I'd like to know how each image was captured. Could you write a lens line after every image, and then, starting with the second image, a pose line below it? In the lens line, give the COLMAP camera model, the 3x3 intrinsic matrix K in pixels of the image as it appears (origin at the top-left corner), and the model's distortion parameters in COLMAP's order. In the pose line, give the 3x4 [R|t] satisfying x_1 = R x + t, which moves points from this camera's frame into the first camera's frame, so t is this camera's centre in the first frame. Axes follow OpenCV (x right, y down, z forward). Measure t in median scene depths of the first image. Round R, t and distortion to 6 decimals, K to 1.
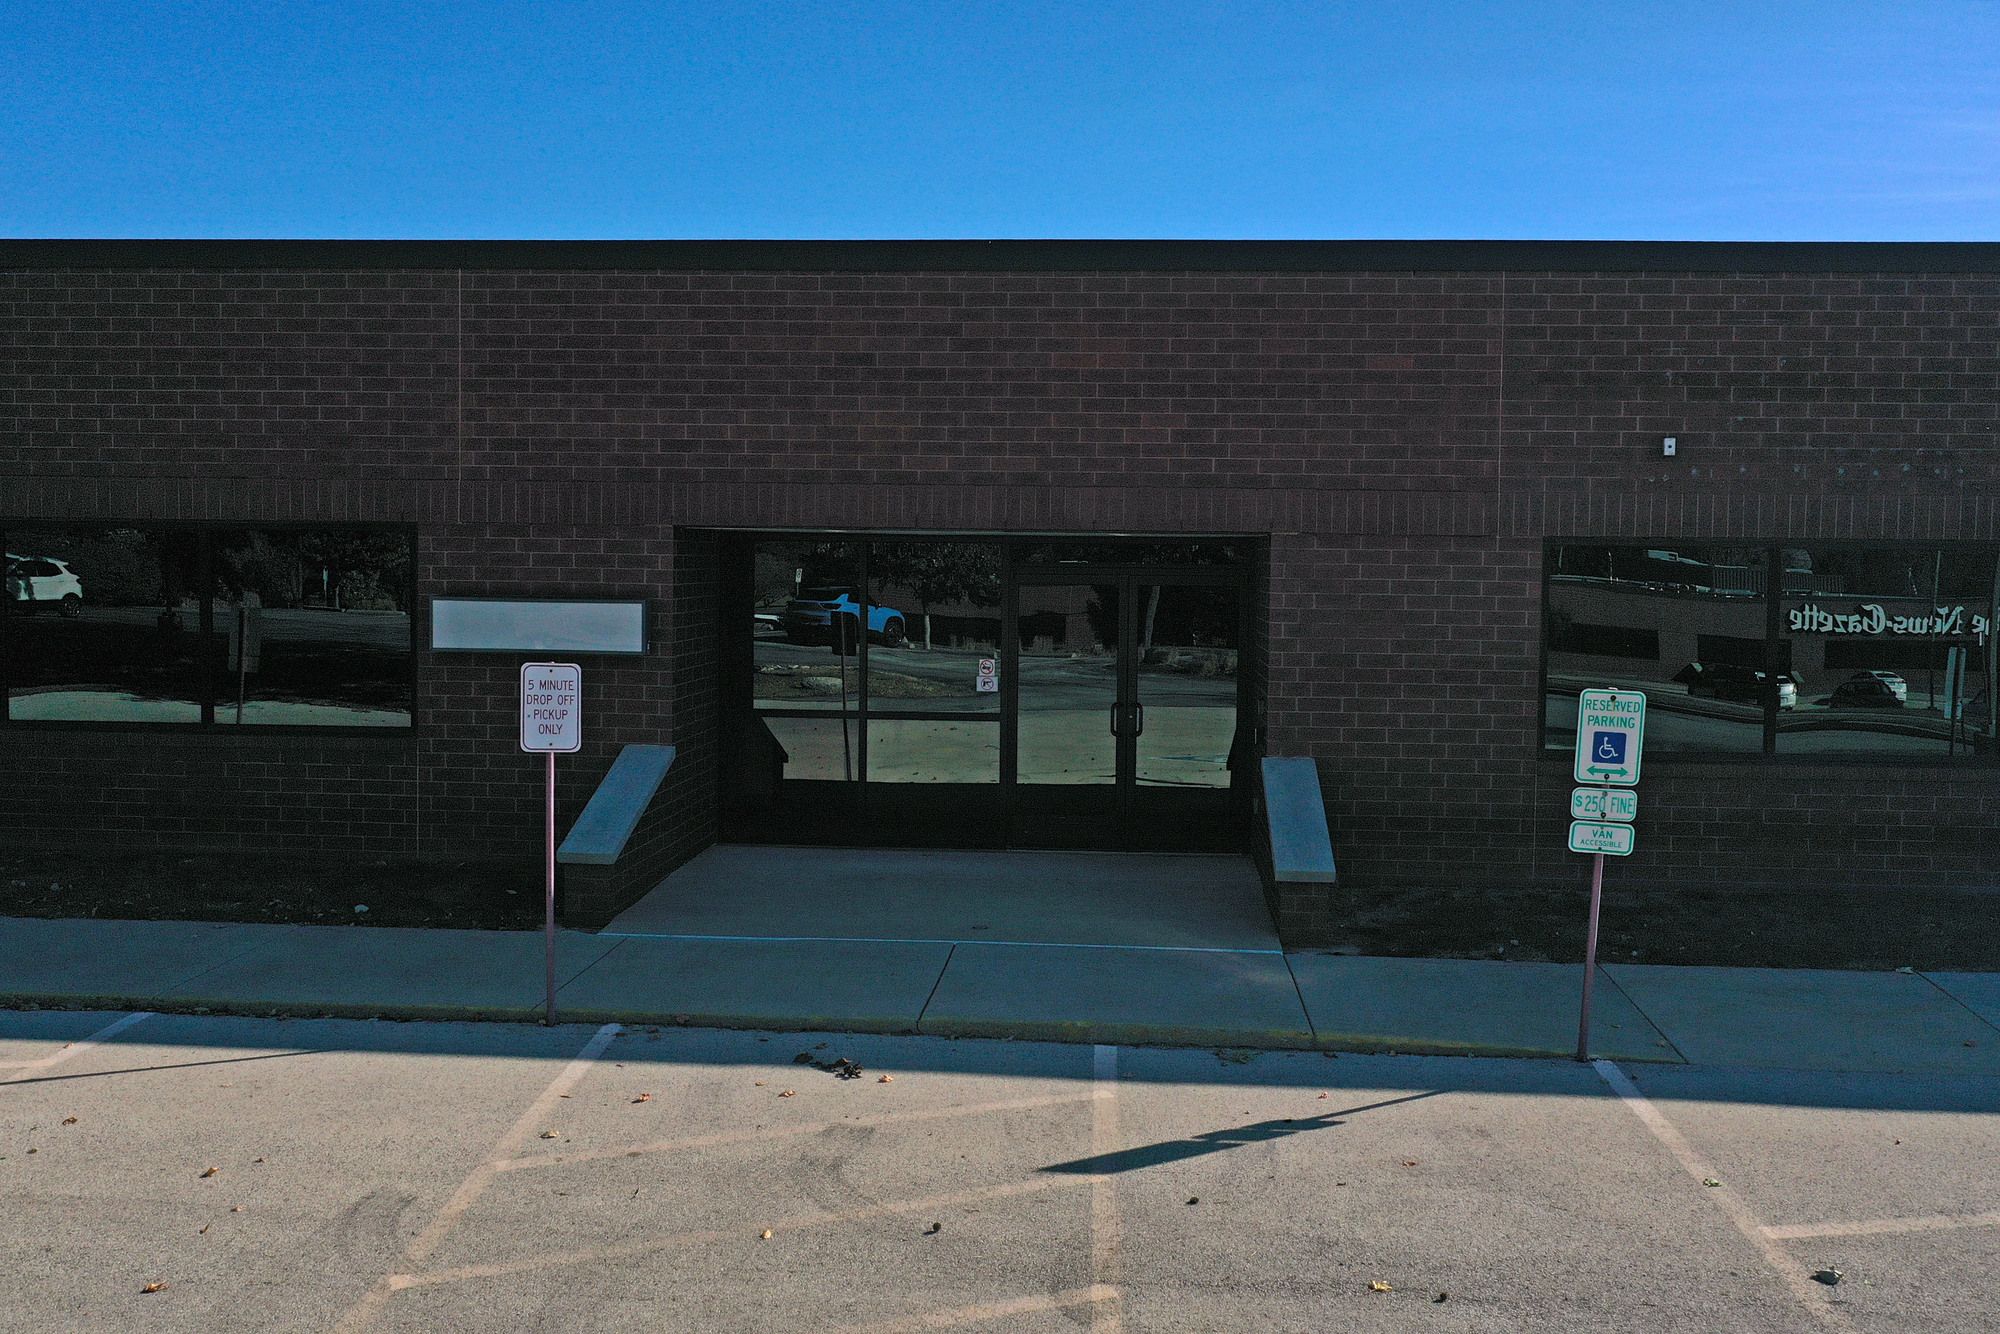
lens RADIAL K [[1893.8, 0, 1006.8], [0, 1893.8, 658.5], [0, 0, 1]] dist [-0.014417, 0.000000]
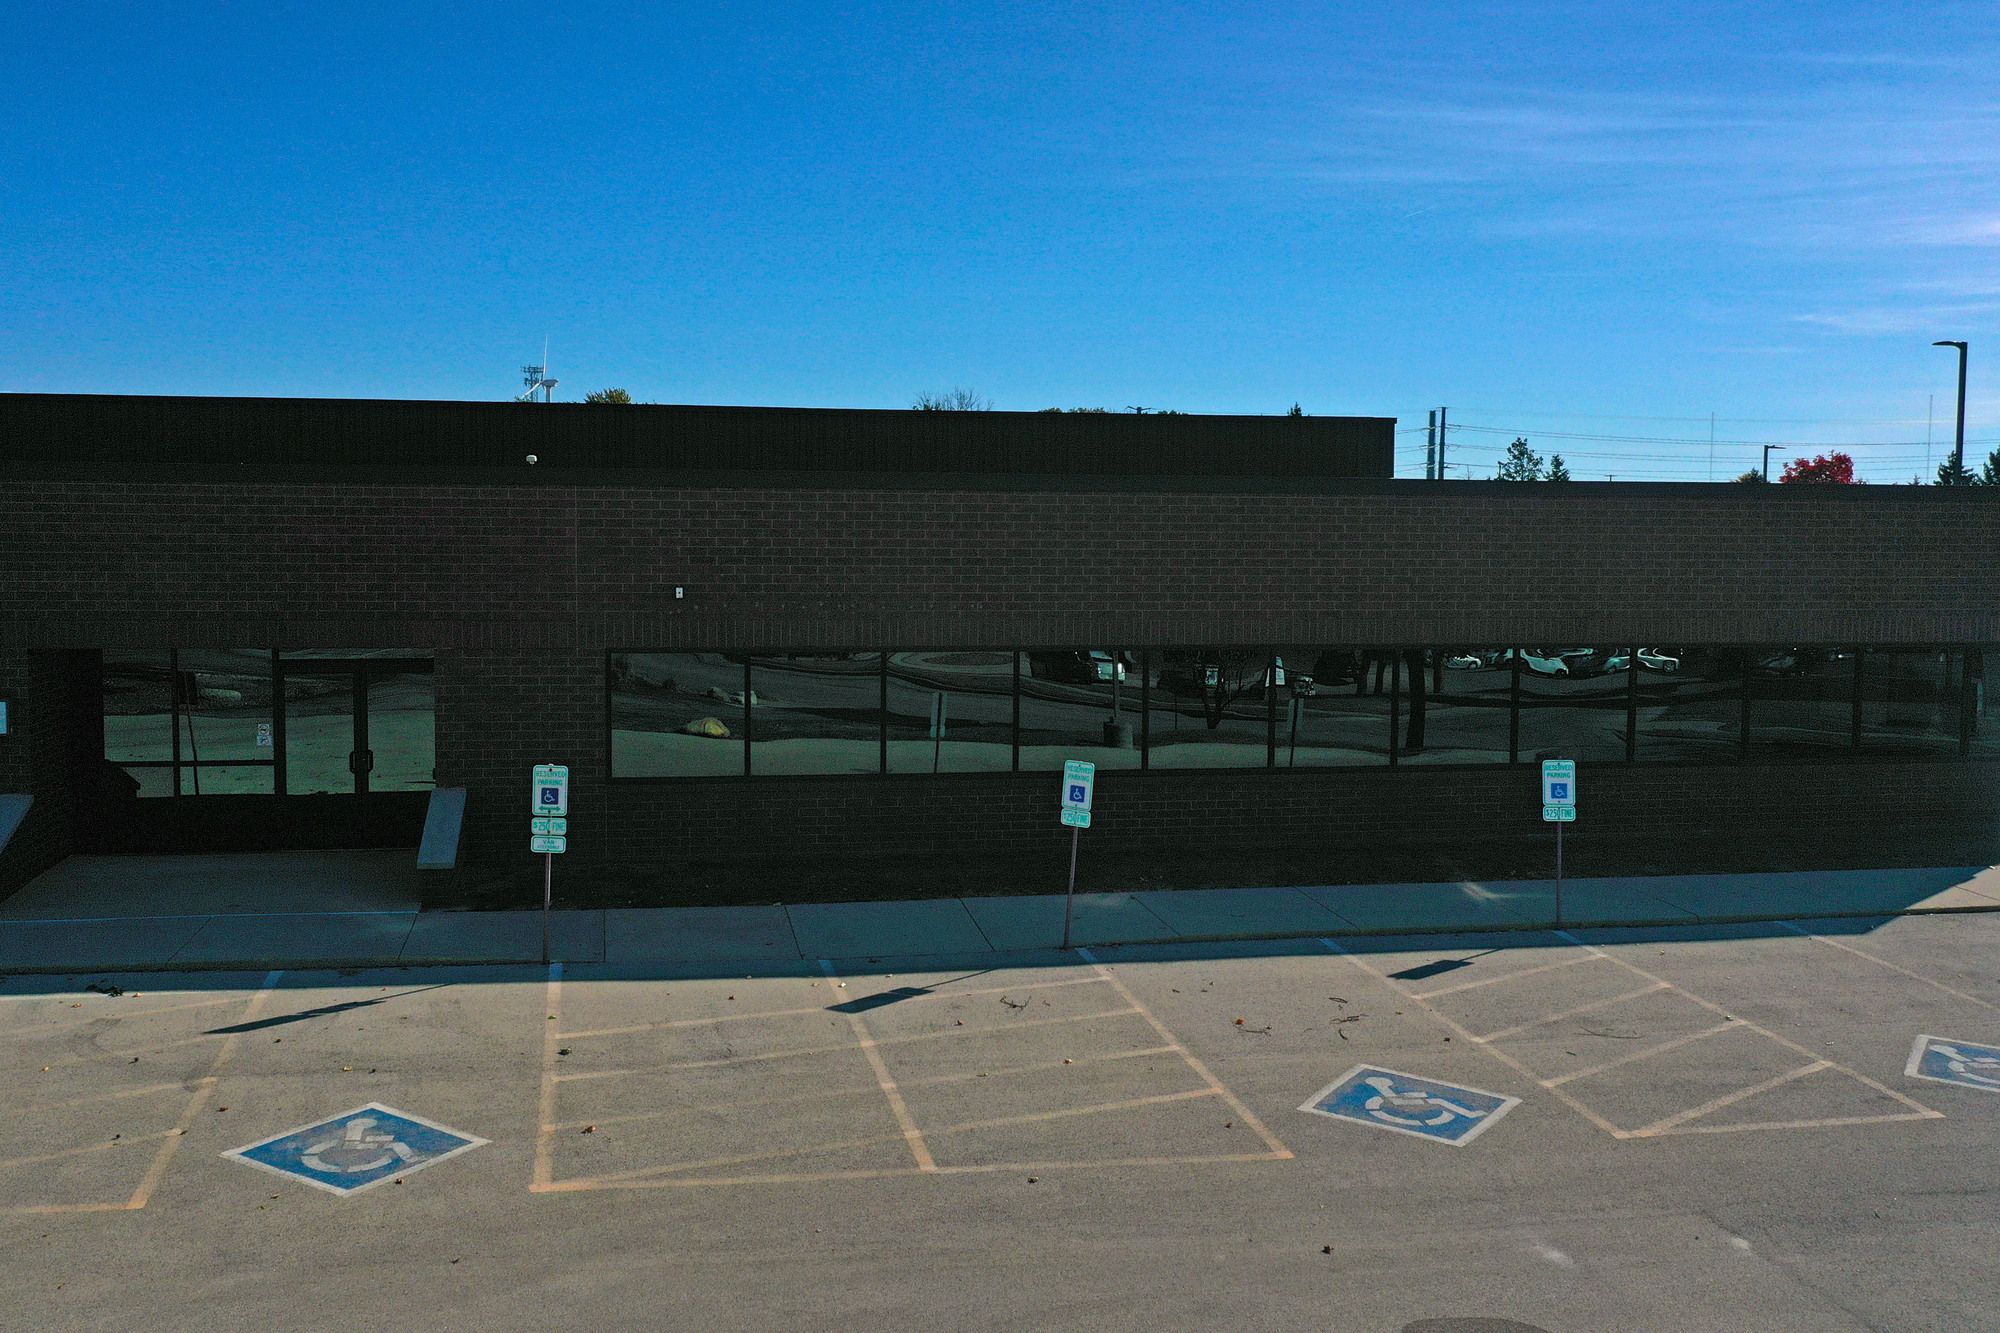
lens RADIAL K [[1893.8, 0, 965.9], [0, 1893.8, 667.5], [0, 0, 1]] dist [-0.014417, 0.000000]
pose [[0.971659, -0.022436, 0.235321, 0.280329], [0.014679, 0.999291, 0.034663, -0.138307], [-0.235932, -0.030226, 0.971299, -0.907024]]
